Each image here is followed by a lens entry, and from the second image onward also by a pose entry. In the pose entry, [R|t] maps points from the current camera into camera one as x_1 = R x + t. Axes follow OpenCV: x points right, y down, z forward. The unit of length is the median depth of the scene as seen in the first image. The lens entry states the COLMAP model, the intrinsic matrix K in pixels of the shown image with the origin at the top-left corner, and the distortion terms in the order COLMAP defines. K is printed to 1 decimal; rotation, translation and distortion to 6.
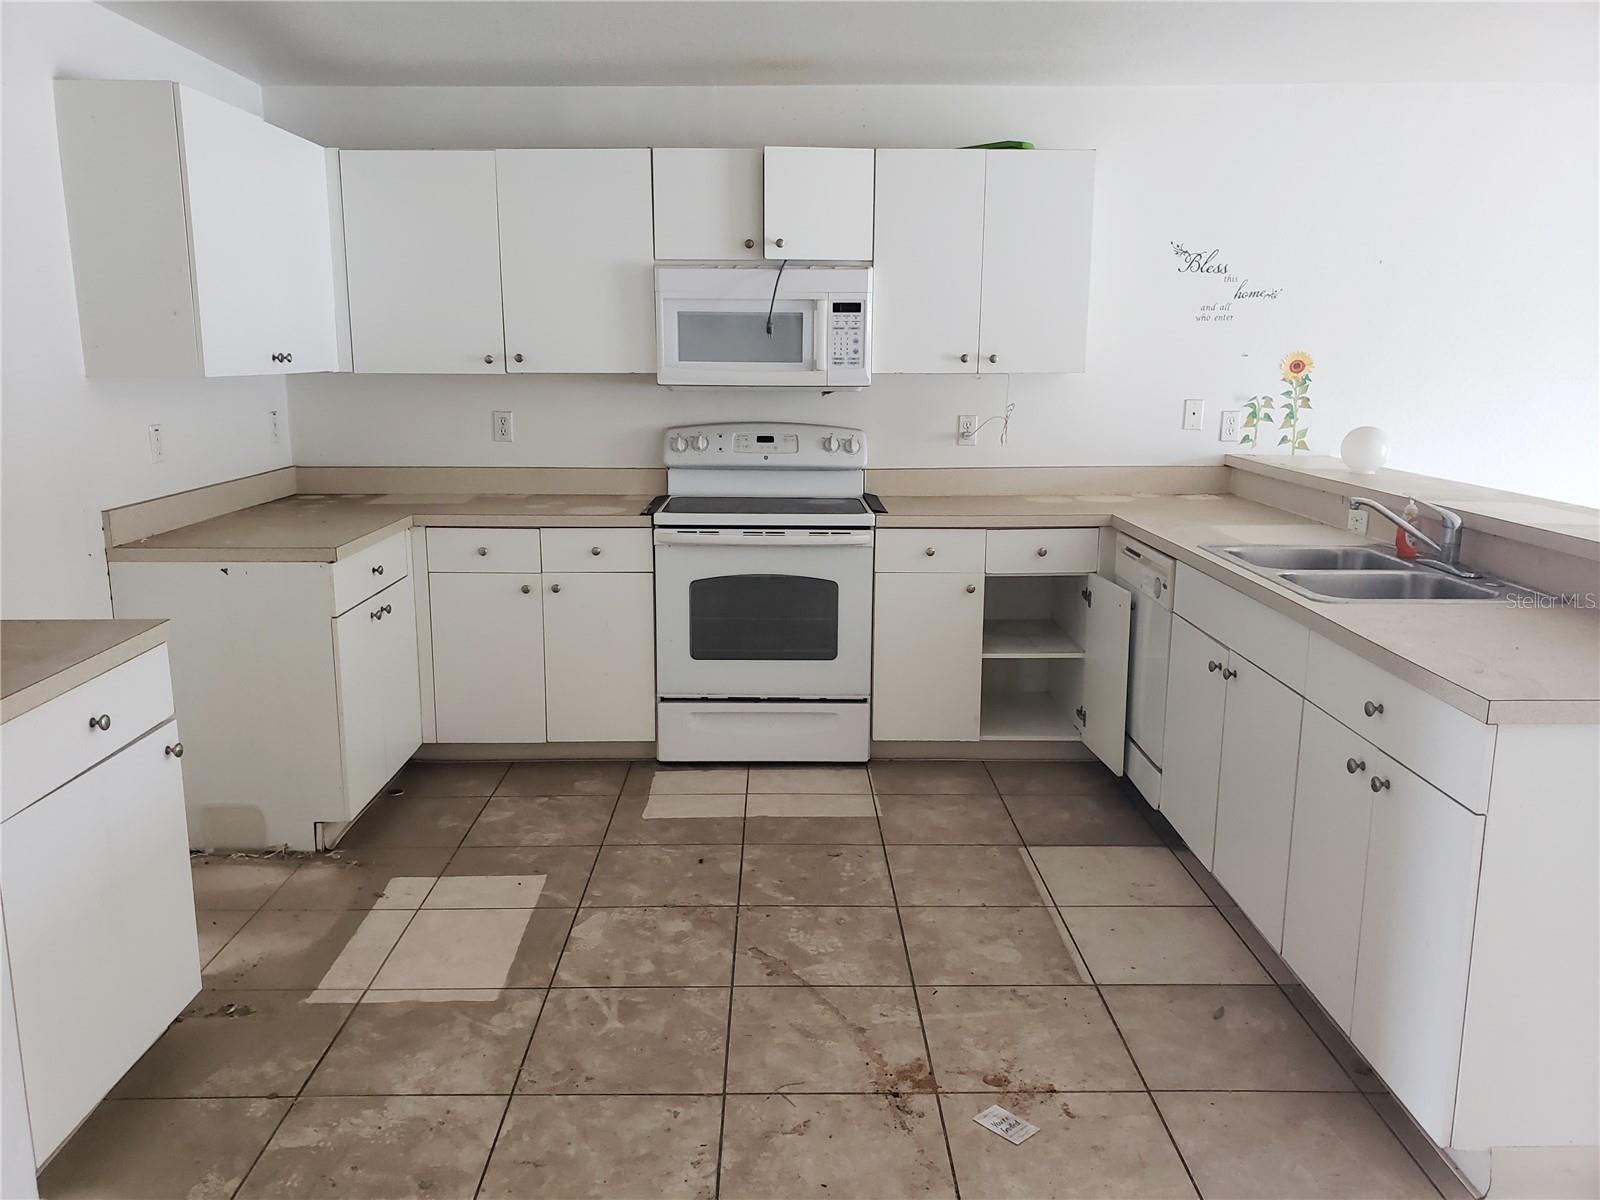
lens RADIAL K [[1253.5, 0, 809.5], [0, 1253.5, 613.8], [0, 0, 1]] dist [0.070629, -0.032439]
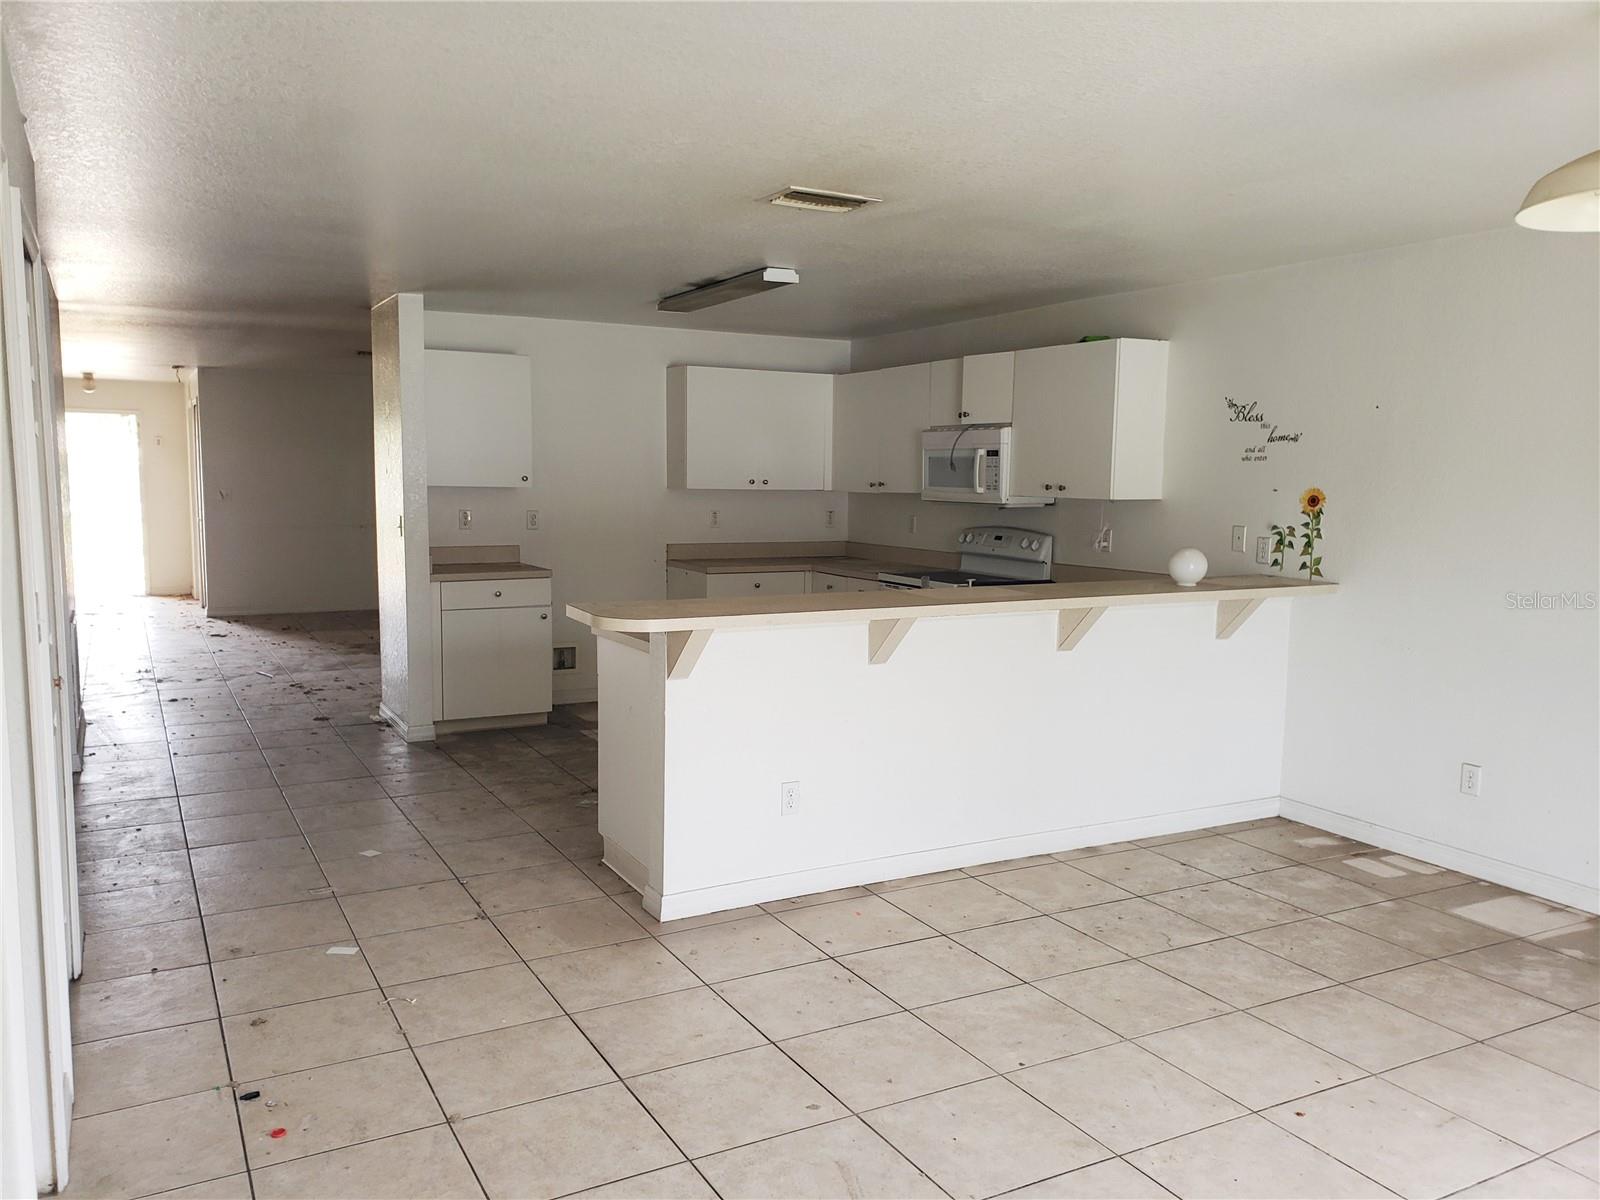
lens RADIAL K [[1253.5, 0, 794.0], [0, 1253.5, 607.4], [0, 0, 1]] dist [0.070629, -0.032439]
pose [[0.446916, 0.100193, -0.888947, 1.272853], [-0.196900, 0.980356, 0.011504, -0.029041], [0.872637, 0.169892, 0.457865, 0.119482]]
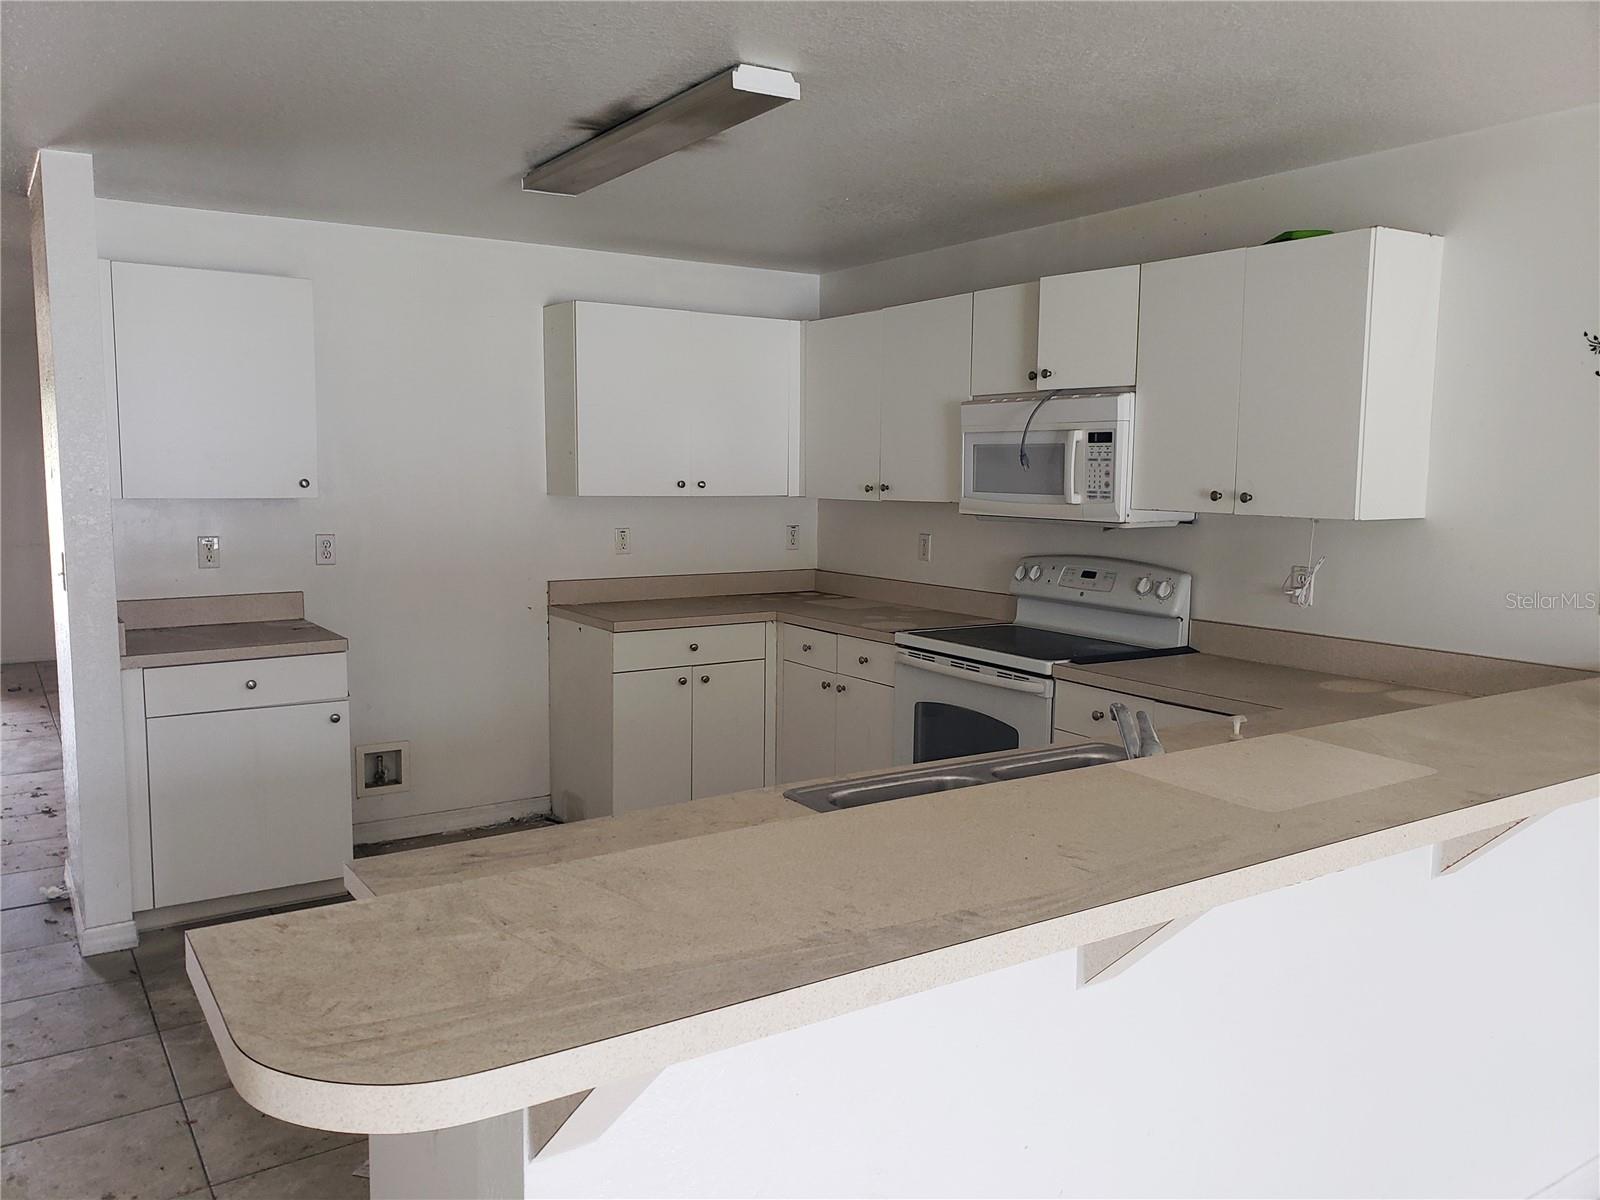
lens RADIAL K [[1253.5, 0, 794.5], [0, 1253.5, 590.5], [0, 0, 1]] dist [0.070629, -0.032439]
pose [[0.525415, 0.088796, -0.846200, 0.679835], [-0.181992, 0.983251, -0.009823, -0.083915], [0.831155, 0.159163, 0.532775, 0.342731]]
